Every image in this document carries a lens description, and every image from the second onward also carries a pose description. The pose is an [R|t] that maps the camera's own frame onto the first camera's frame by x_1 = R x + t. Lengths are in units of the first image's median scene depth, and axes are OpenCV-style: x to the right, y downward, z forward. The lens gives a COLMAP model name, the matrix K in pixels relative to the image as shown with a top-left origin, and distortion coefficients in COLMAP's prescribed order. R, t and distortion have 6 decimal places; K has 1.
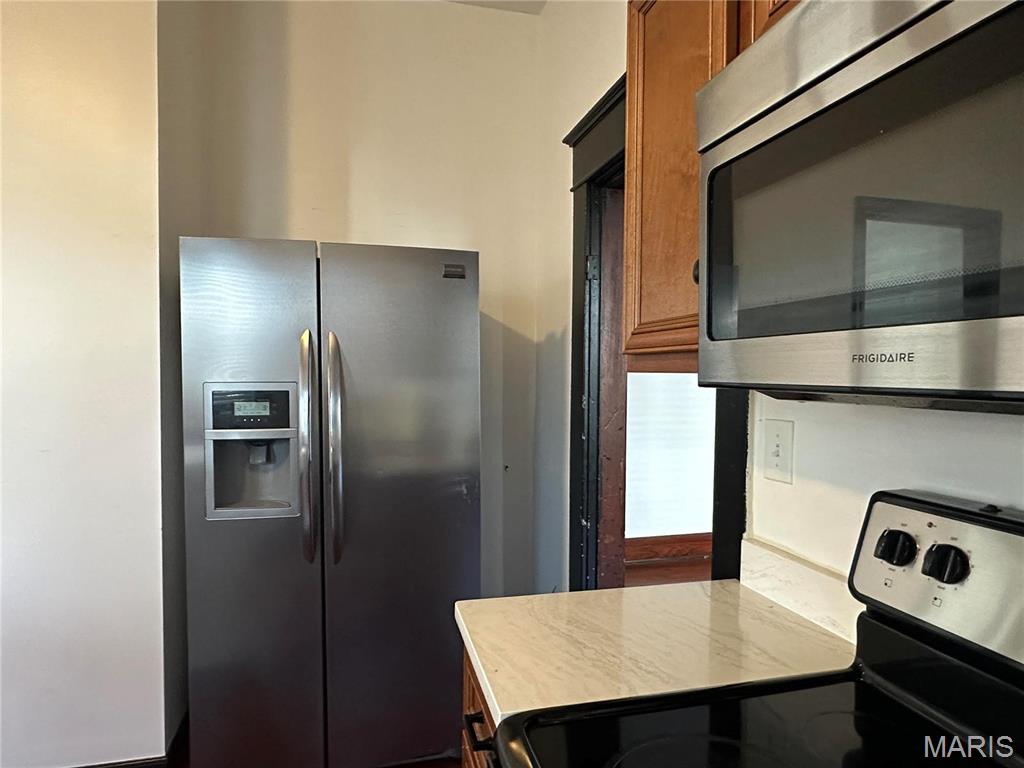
lens RADIAL K [[598.3, 0, 512.1], [0, 598.3, 387.1], [0, 0, 1]] dist [-0.023649, -0.000504]
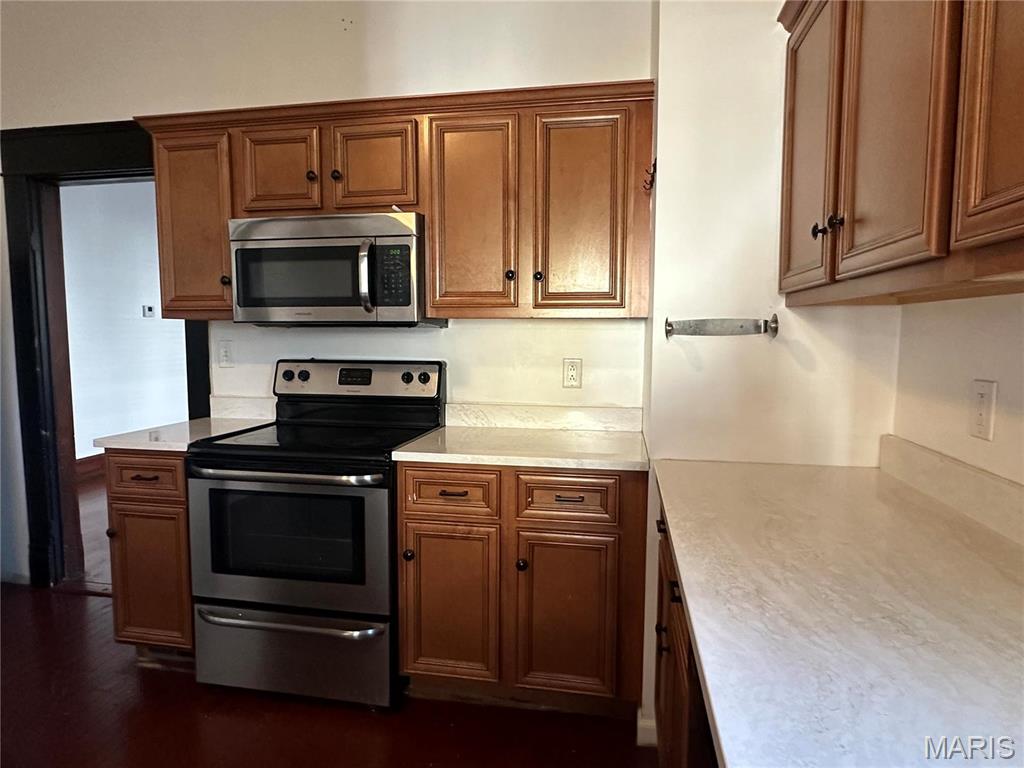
lens RADIAL K [[598.3, 0, 510.8], [0, 598.3, 376.2], [0, 0, 1]] dist [-0.023649, -0.000504]
pose [[0.421483, -0.070218, 0.904114, -1.606569], [0.022244, 0.997498, 0.067101, 0.086410], [-0.906564, -0.008171, 0.421990, -1.317945]]
